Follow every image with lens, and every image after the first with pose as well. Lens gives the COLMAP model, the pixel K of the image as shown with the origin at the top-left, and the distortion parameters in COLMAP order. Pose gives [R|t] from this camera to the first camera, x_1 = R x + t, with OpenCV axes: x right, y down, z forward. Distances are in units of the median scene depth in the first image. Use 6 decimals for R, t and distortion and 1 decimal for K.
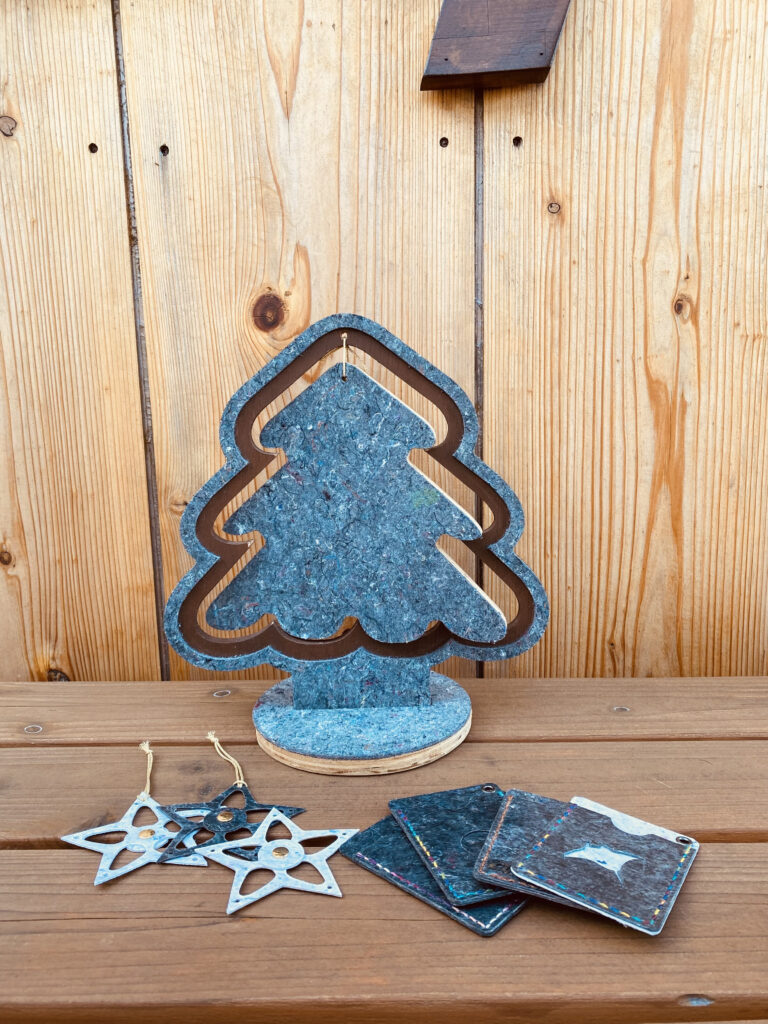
lens RADIAL K [[792.4, 0, 384.4], [0, 792.4, 515.3], [0, 0, 1]] dist [-0.011843, -0.006561]
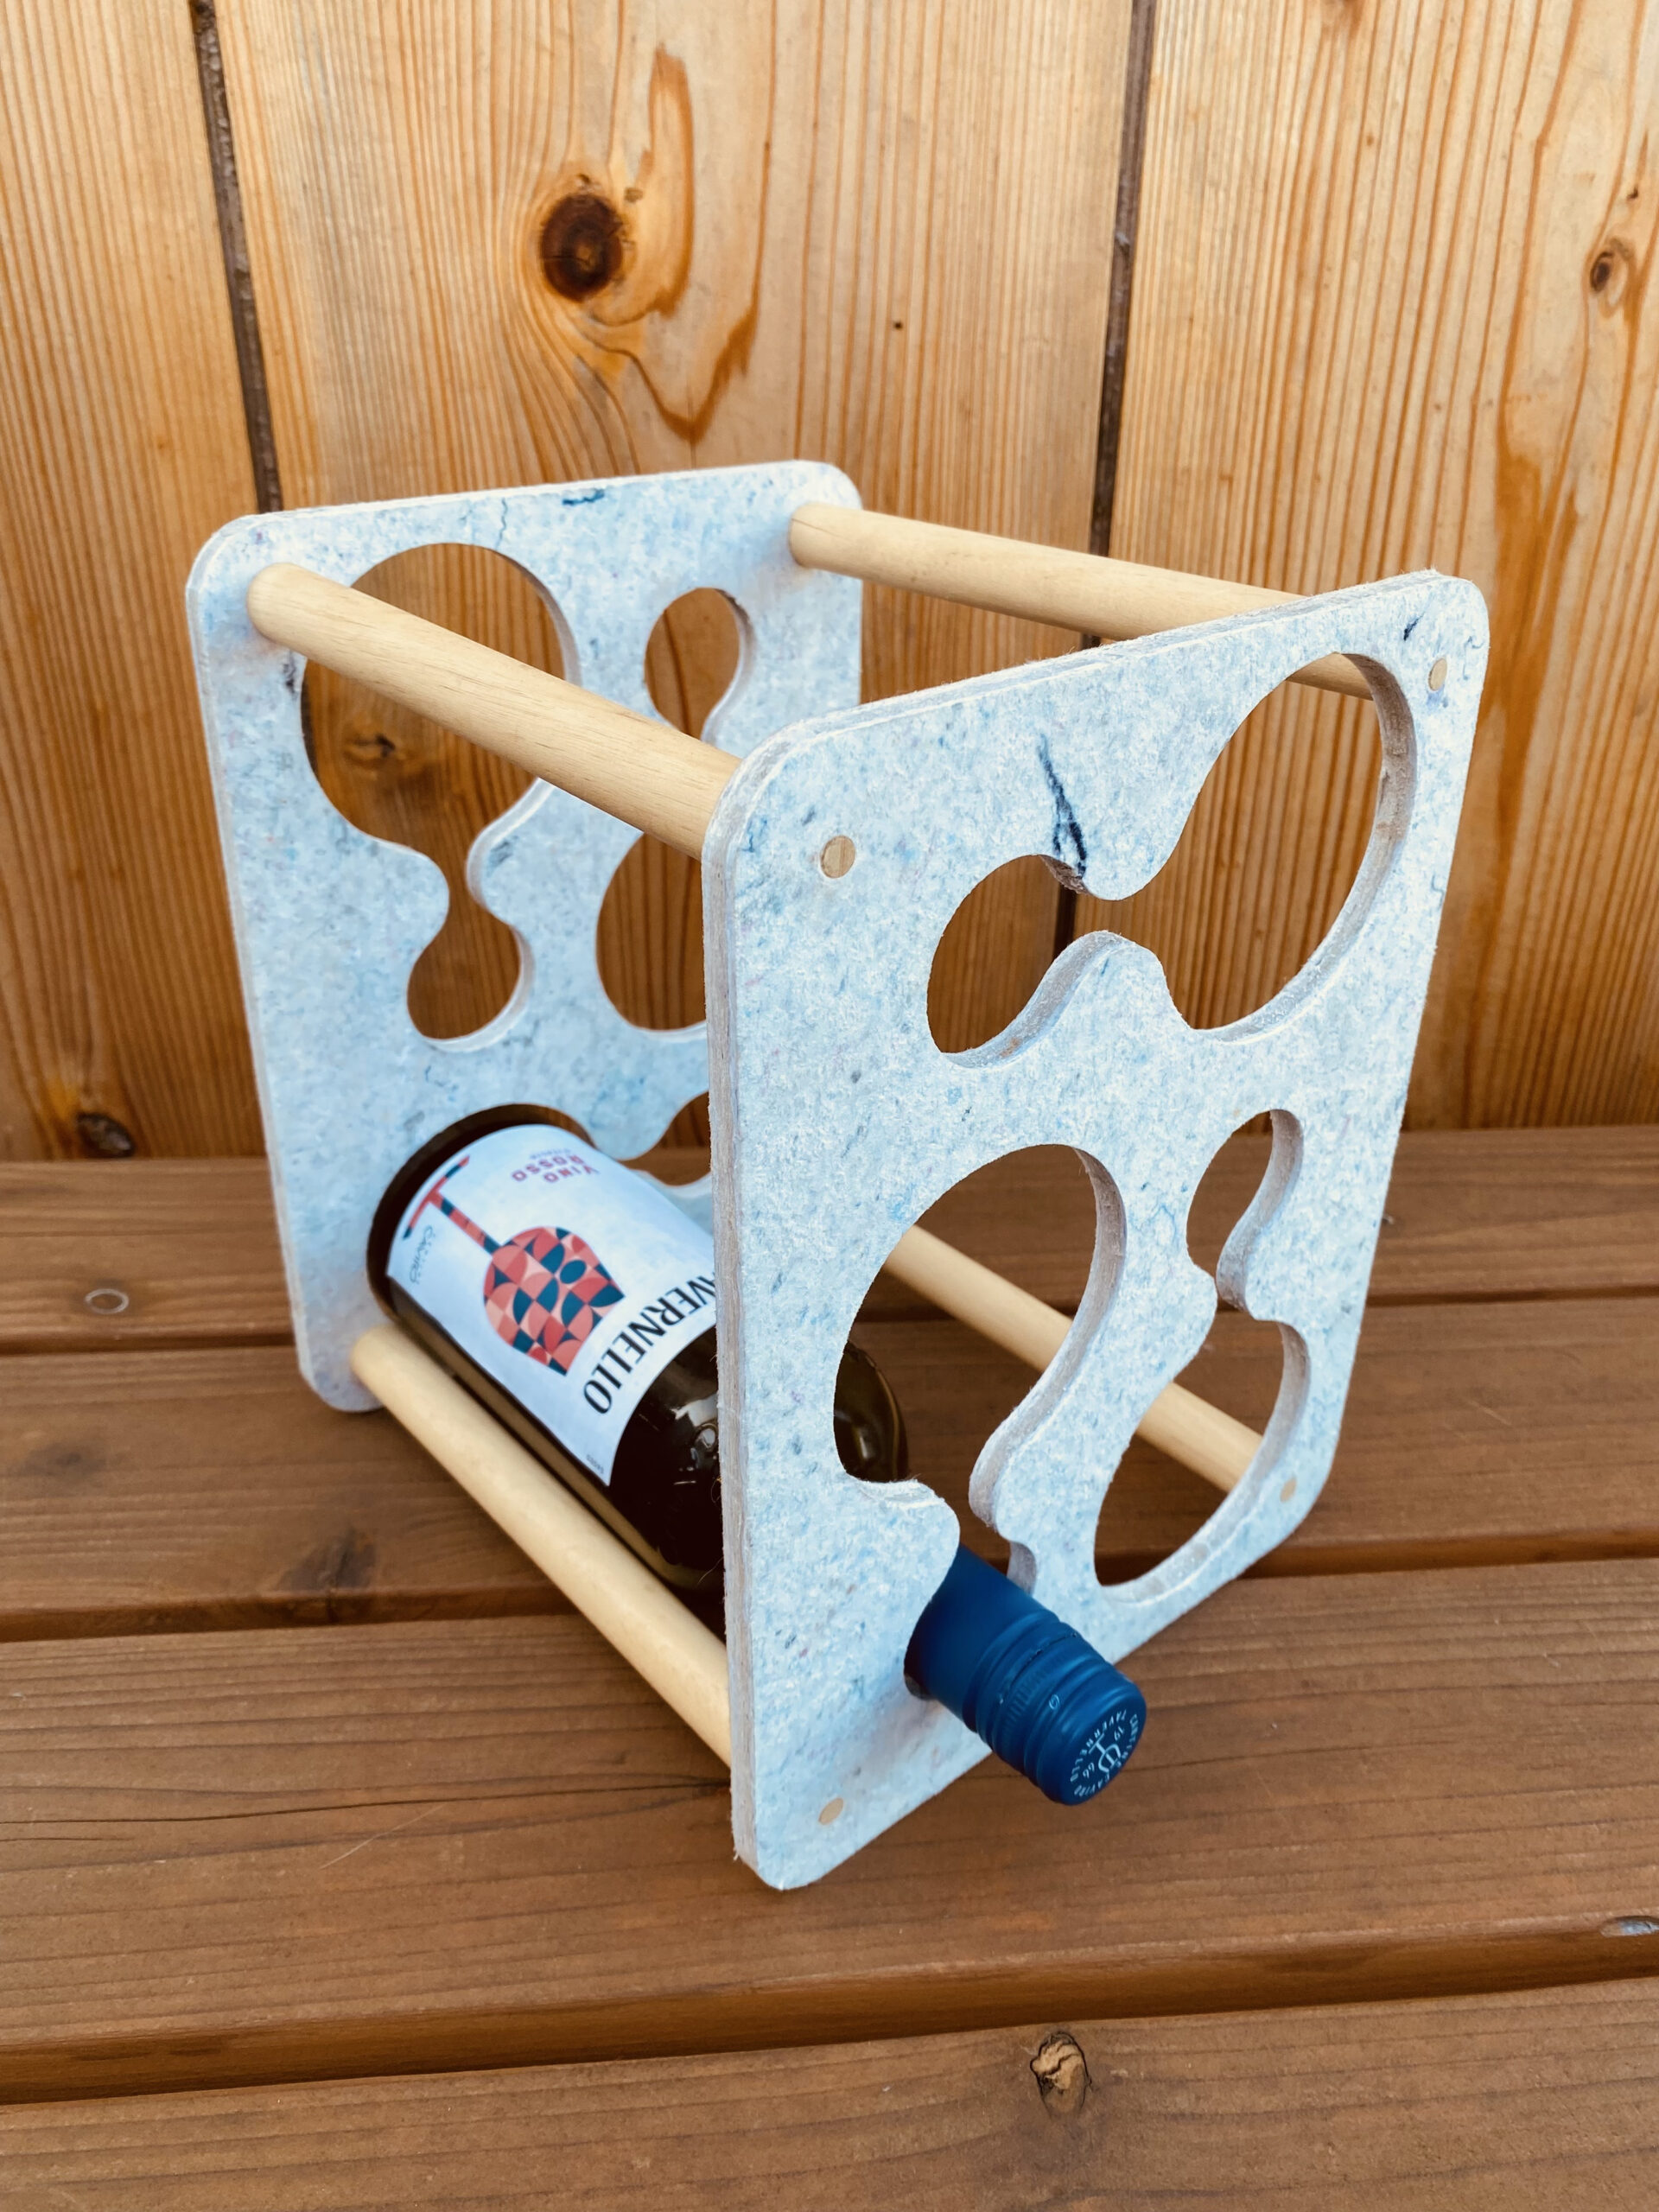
lens RADIAL K [[1711.7, 0, 824.9], [0, 1711.7, 1113.2], [0, 0, 1]] dist [-0.011843, -0.006561]
pose [[0.994406, -0.017968, 0.104090, -0.123947], [-0.016518, 0.946852, 0.321246, -0.126883], [-0.104330, -0.321168, 0.941258, 0.075711]]
